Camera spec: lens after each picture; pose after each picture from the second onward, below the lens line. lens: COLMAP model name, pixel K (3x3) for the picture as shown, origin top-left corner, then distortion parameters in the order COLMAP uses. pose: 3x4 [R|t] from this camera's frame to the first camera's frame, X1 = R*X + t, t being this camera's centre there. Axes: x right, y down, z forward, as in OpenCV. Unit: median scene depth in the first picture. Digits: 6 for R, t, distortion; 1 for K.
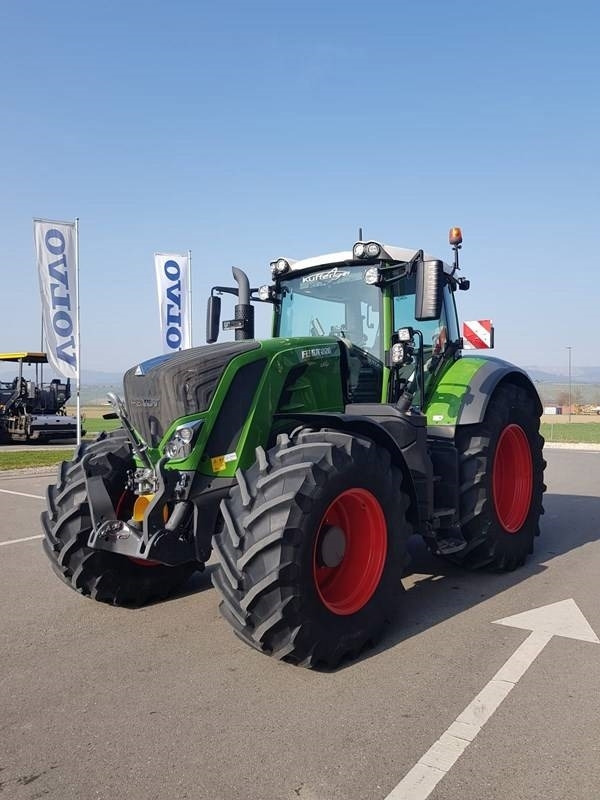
lens RADIAL K [[624.0, 0, 303.2], [0, 624.0, 401.9], [0, 0, 1]] dist [-0.011531, 0.002375]
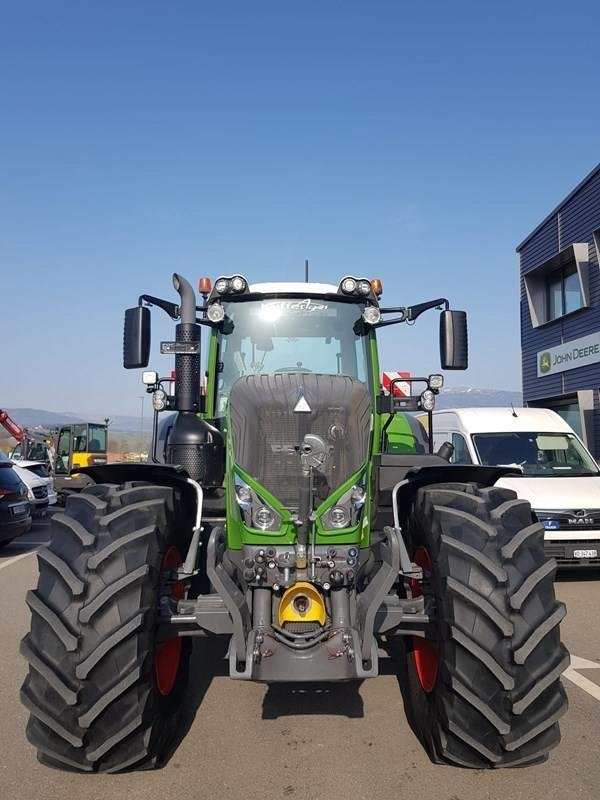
lens RADIAL K [[624.0, 0, 298.8], [0, 624.0, 399.4], [0, 0, 1]] dist [-0.011531, 0.002375]
pose [[0.766378, 0.064633, 0.639130, -0.472931], [-0.014617, 0.996423, -0.083237, 0.001497], [-0.642223, 0.054449, 0.764581, 0.307948]]
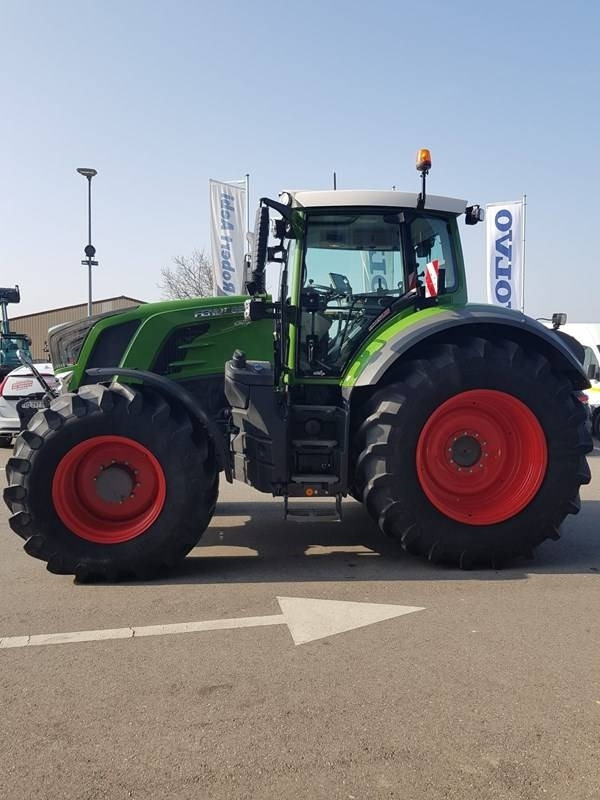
lens RADIAL K [[624.0, 0, 302.5], [0, 624.0, 397.7], [0, 0, 1]] dist [-0.011531, 0.002375]
pose [[0.728720, 0.046629, -0.683223, 0.686709], [-0.003826, 0.997941, 0.064027, -0.002054], [0.684802, -0.044044, 0.727397, 0.262890]]
